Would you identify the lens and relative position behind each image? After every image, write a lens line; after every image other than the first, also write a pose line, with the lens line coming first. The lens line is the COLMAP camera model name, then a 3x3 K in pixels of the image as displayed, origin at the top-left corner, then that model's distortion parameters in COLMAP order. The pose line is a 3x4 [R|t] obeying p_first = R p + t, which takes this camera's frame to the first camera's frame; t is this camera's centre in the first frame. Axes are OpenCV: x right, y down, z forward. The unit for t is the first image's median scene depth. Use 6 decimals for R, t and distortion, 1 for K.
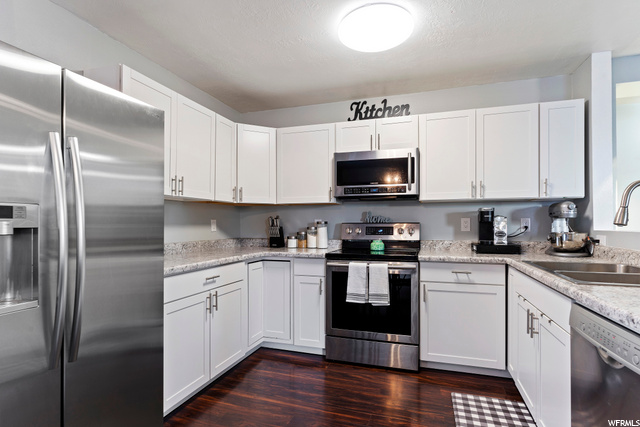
lens RADIAL K [[326.5, 0, 325.3], [0, 326.5, 223.6], [0, 0, 1]] dist [-0.012716, -0.000873]
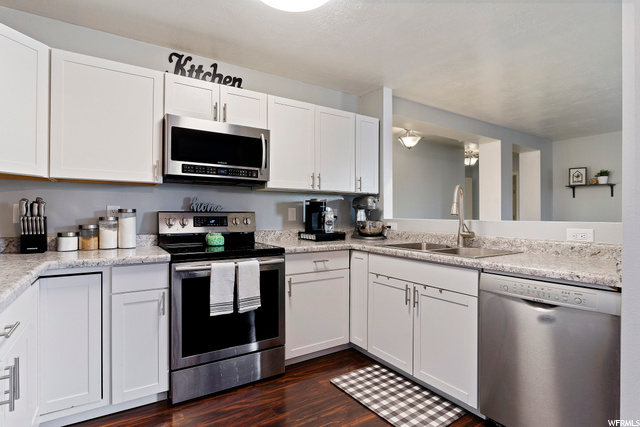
lens RADIAL K [[326.5, 0, 317.9], [0, 326.5, 213.1], [0, 0, 1]] dist [-0.012716, -0.000873]
pose [[0.630277, 0.005728, 0.776349, -0.340630], [-0.006535, 0.999976, -0.002073, 0.001412], [-0.776343, -0.003767, 0.630300, 0.312885]]
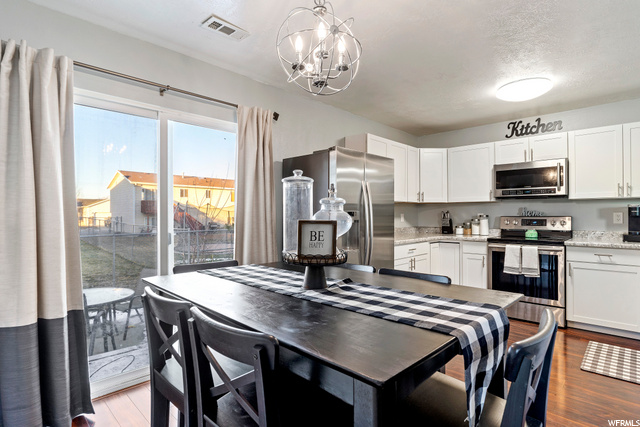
lens RADIAL K [[326.5, 0, 322.1], [0, 326.5, 214.5], [0, 0, 1]] dist [-0.012716, -0.000873]
pose [[0.896960, -0.001535, -0.442109, -0.017469], [0.002685, 0.999994, 0.001977, -0.015987], [0.442103, -0.002961, 0.896959, -0.576854]]
